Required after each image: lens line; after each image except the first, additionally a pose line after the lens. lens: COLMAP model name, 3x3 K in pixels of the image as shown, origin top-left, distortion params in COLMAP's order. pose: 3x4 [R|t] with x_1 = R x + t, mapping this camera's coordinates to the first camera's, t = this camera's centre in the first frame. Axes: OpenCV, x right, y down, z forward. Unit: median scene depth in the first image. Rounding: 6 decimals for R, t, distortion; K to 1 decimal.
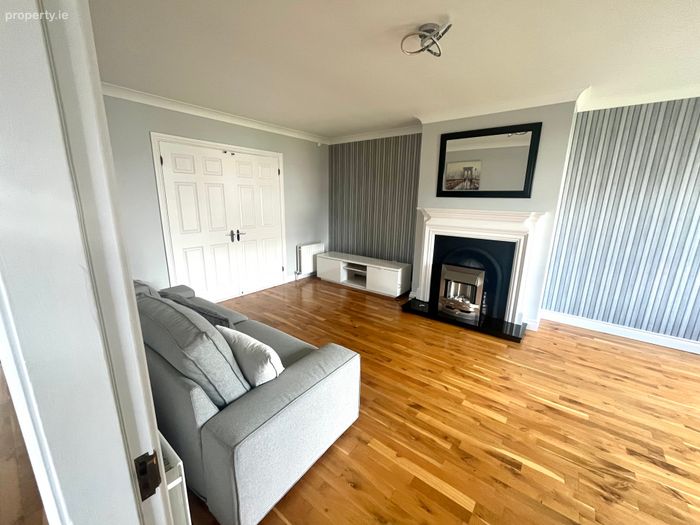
lens RADIAL K [[283.3, 0, 348.0], [0, 283.3, 262.1], [0, 0, 1]] dist [-0.003286, -0.000884]
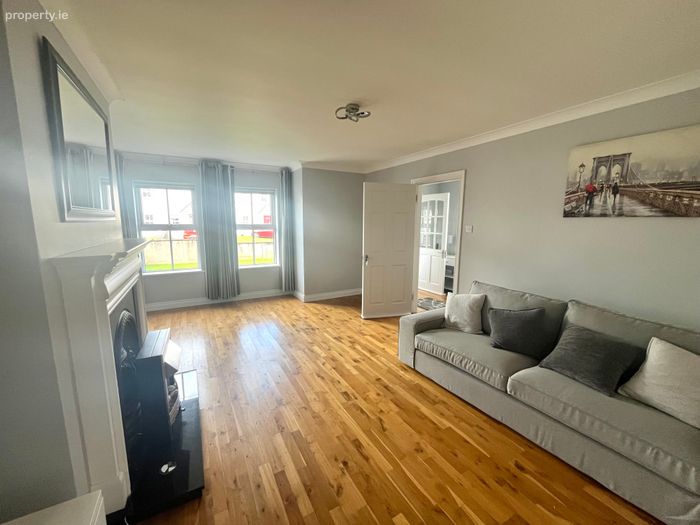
lens RADIAL K [[283.3, 0, 348.0], [0, 283.3, 262.1], [0, 0, 1]] dist [-0.003286, -0.000884]
pose [[-0.920545, -0.081219, 0.382100, -0.248359], [0.064874, 0.932779, 0.354564, -0.511291], [-0.385212, 0.351180, -0.853396, 2.137111]]
